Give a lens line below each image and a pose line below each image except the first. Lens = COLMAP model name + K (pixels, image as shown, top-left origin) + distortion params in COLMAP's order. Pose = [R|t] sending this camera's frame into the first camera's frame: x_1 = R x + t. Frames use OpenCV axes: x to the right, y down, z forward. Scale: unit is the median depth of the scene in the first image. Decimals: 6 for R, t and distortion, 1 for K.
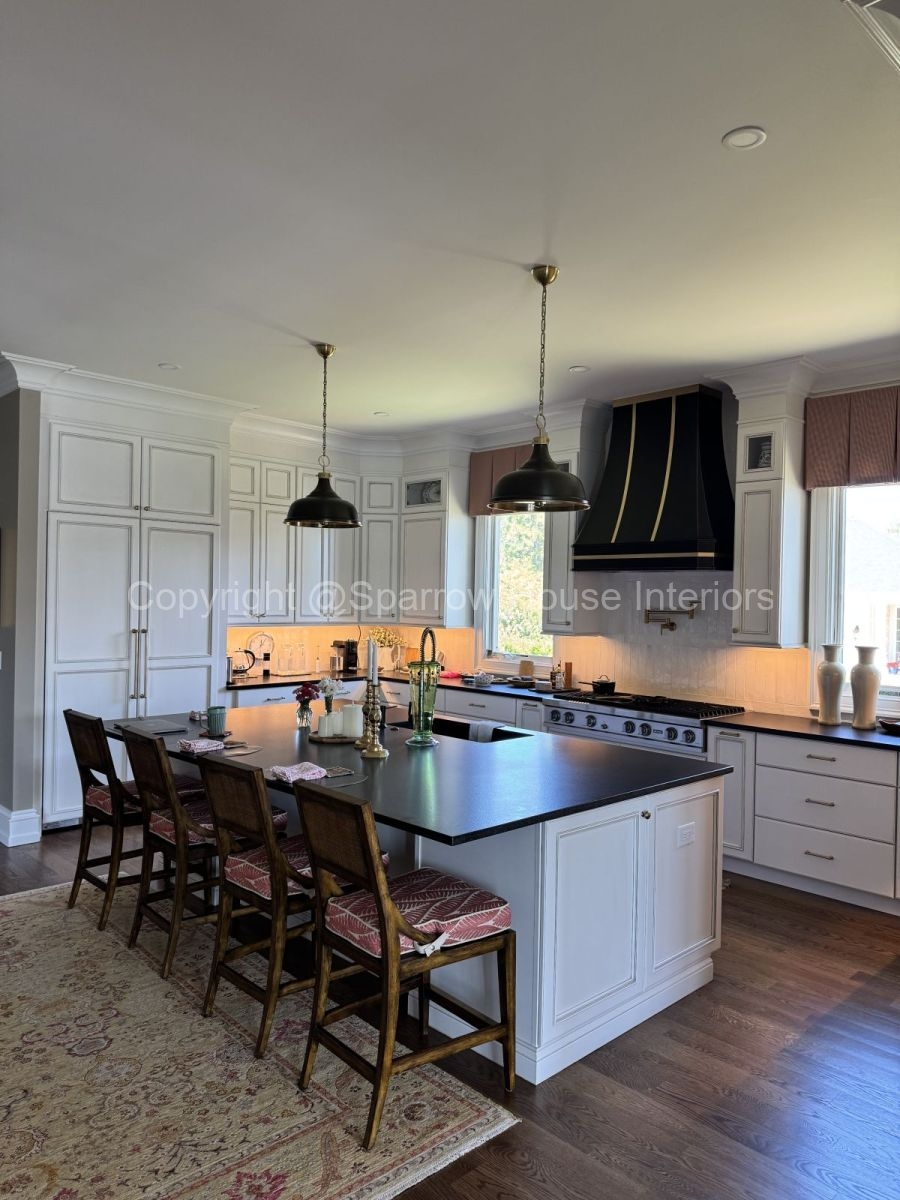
lens RADIAL K [[830.5, 0, 450.0], [0, 830.5, 600.0], [0, 0, 1]] dist [0.063242, -0.039162]
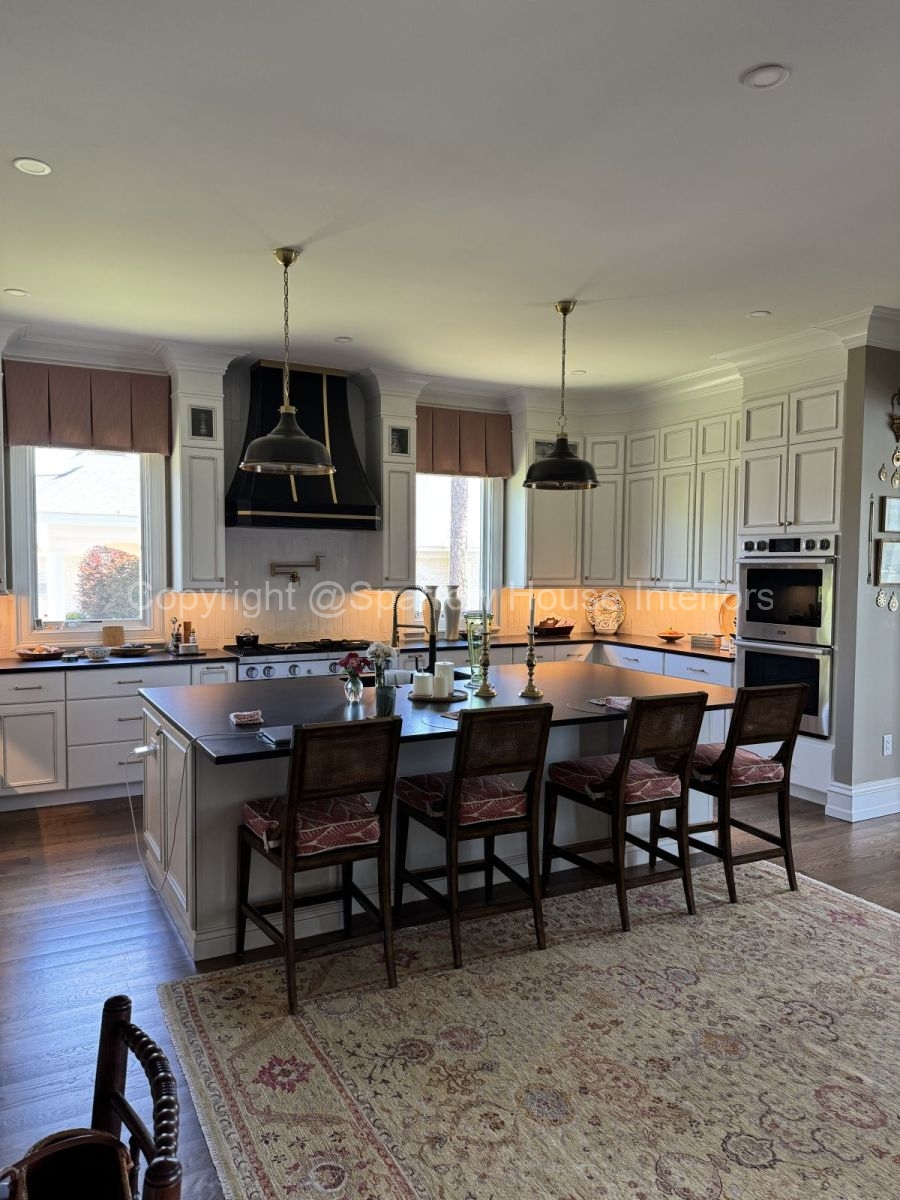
lens RADIAL K [[842.4, 0, 451.6], [0, 842.4, 559.9], [0, 0, 1]] dist [-0.003210, -0.000377]
pose [[0.261542, -0.005221, 0.965178, -1.057166], [0.009645, 0.999950, 0.002796, 0.008499], [-0.965144, 0.008578, 0.261579, 0.708335]]
